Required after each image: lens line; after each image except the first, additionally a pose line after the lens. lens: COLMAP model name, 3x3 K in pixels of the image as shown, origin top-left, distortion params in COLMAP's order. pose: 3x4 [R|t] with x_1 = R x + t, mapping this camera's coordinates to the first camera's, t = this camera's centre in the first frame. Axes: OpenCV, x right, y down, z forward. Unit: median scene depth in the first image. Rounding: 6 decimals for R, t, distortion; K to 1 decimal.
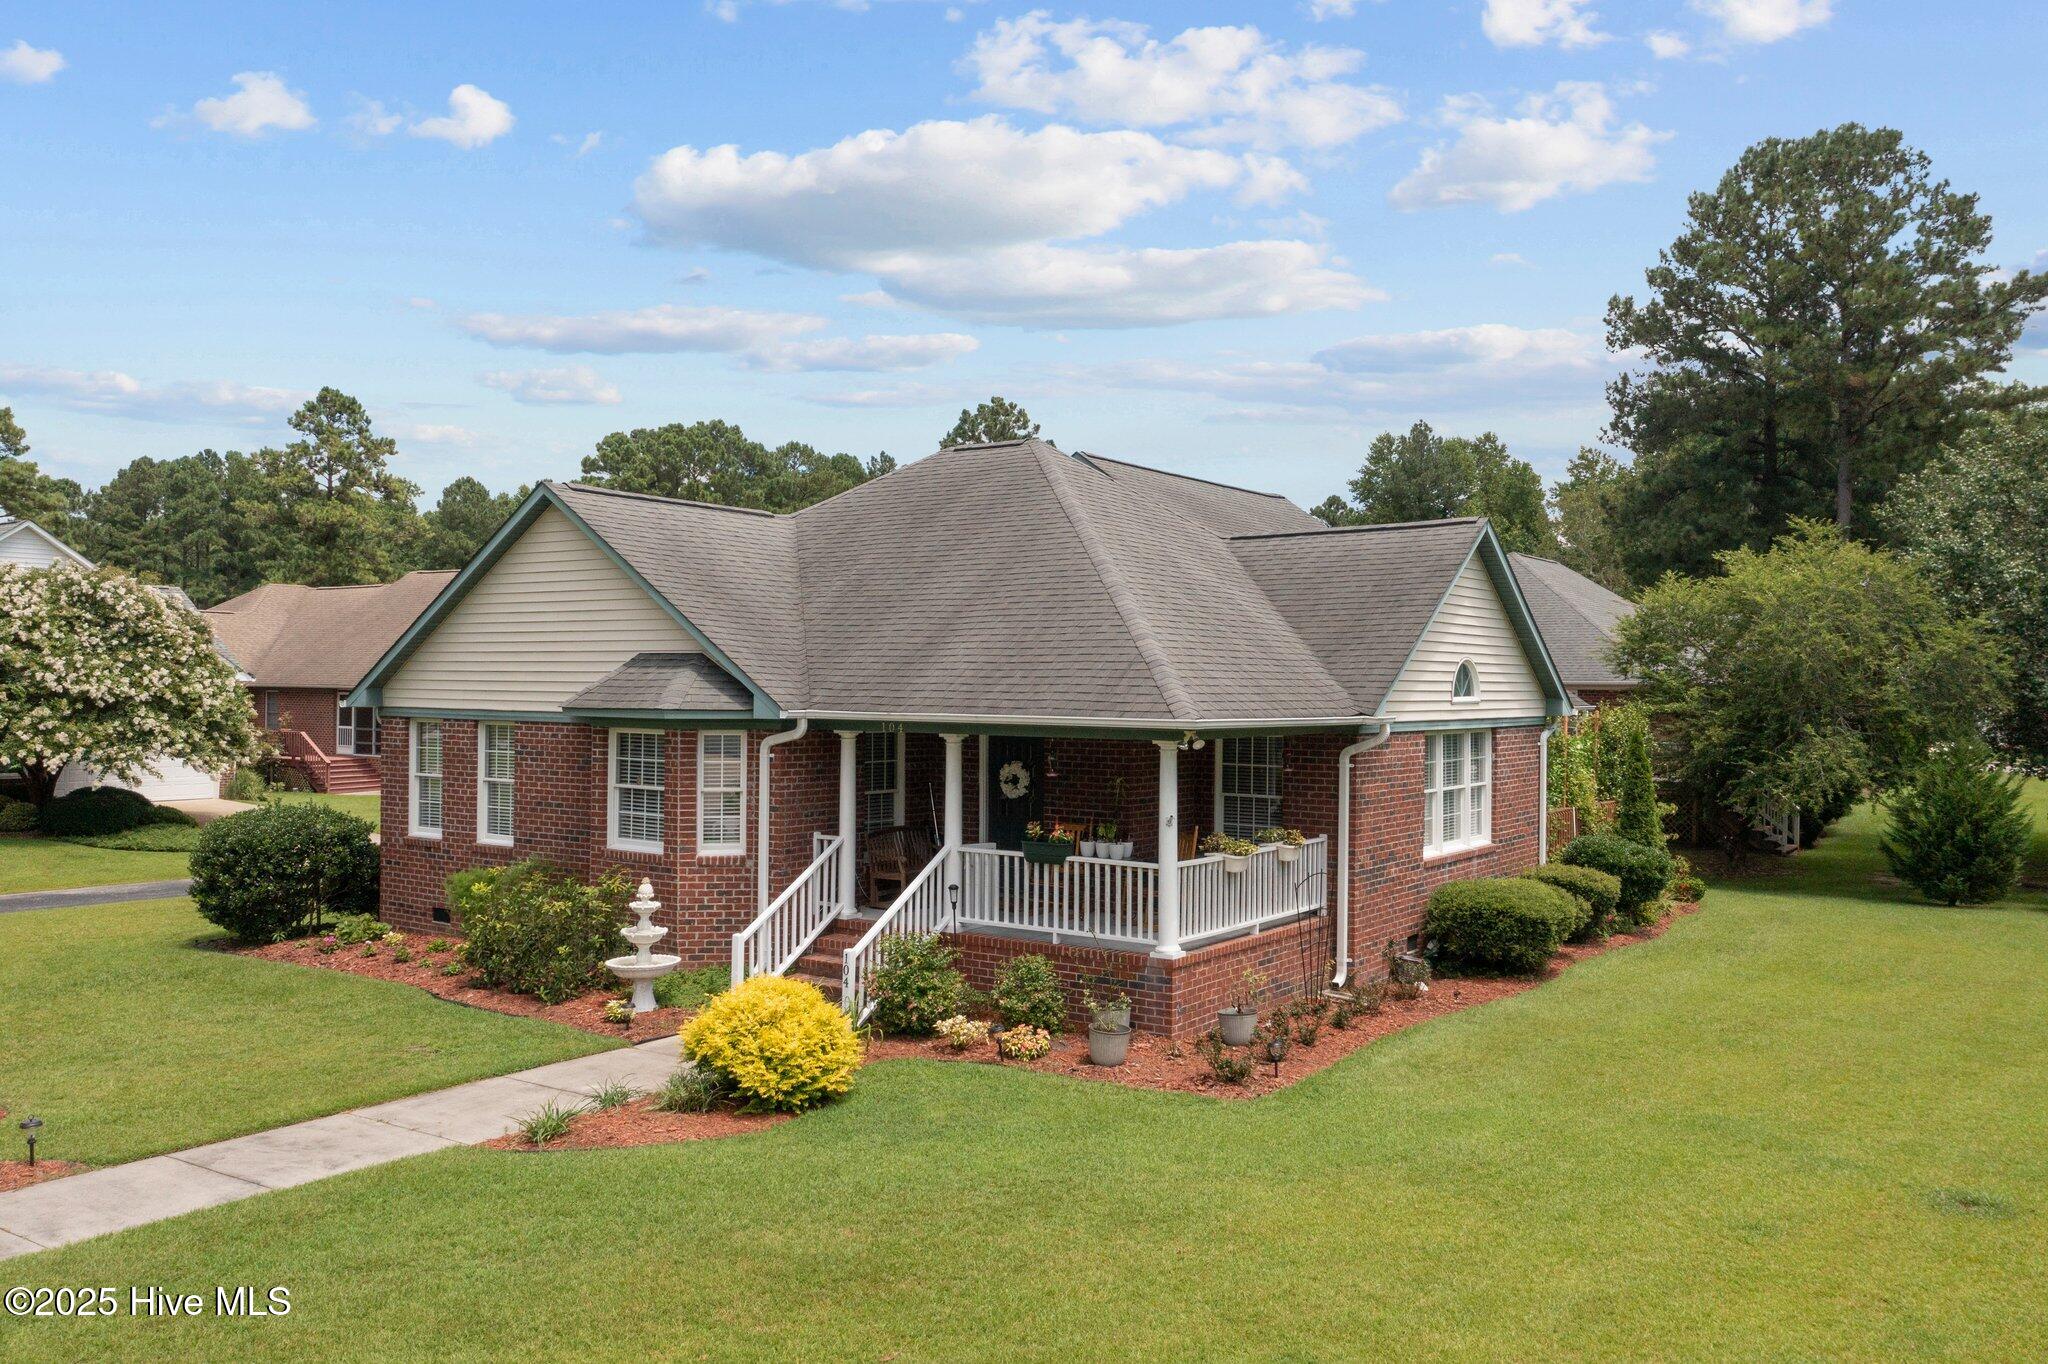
lens RADIAL K [[1630.2, 0, 1024.3], [0, 1630.2, 671.4], [0, 0, 1]] dist [-0.004930, 0.007200]
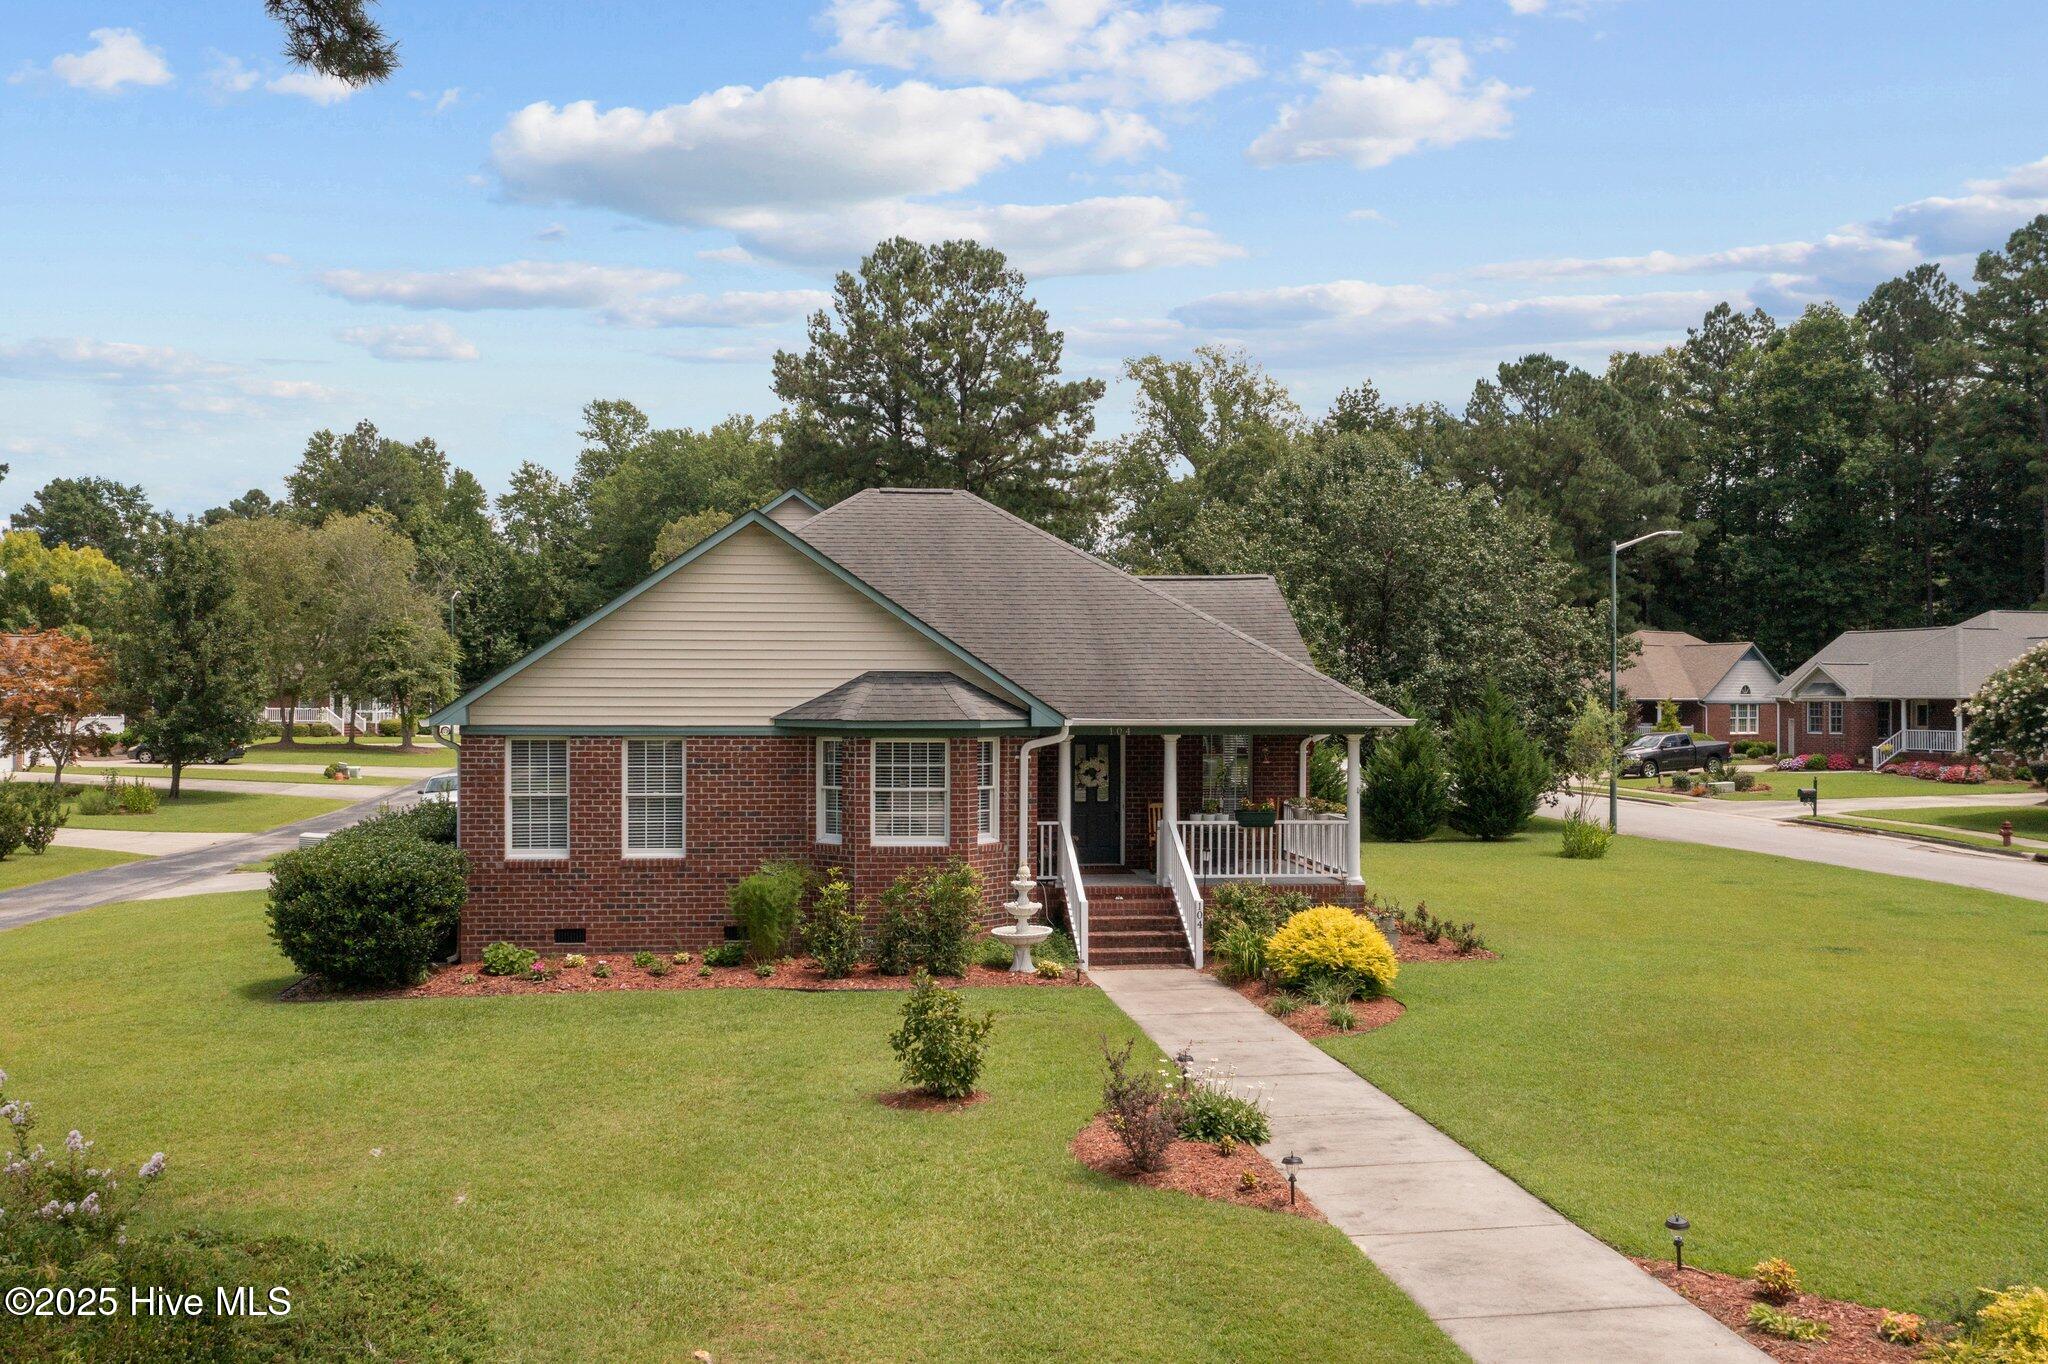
lens RADIAL K [[1630.2, 0, 1026.5], [0, 1630.2, 691.7], [0, 0, 1]] dist [-0.004930, 0.007200]
pose [[0.755890, -0.006140, 0.654669, -0.841534], [0.000325, 0.999959, 0.009002, -0.006875], [-0.654698, -0.006592, 0.755862, 0.080080]]
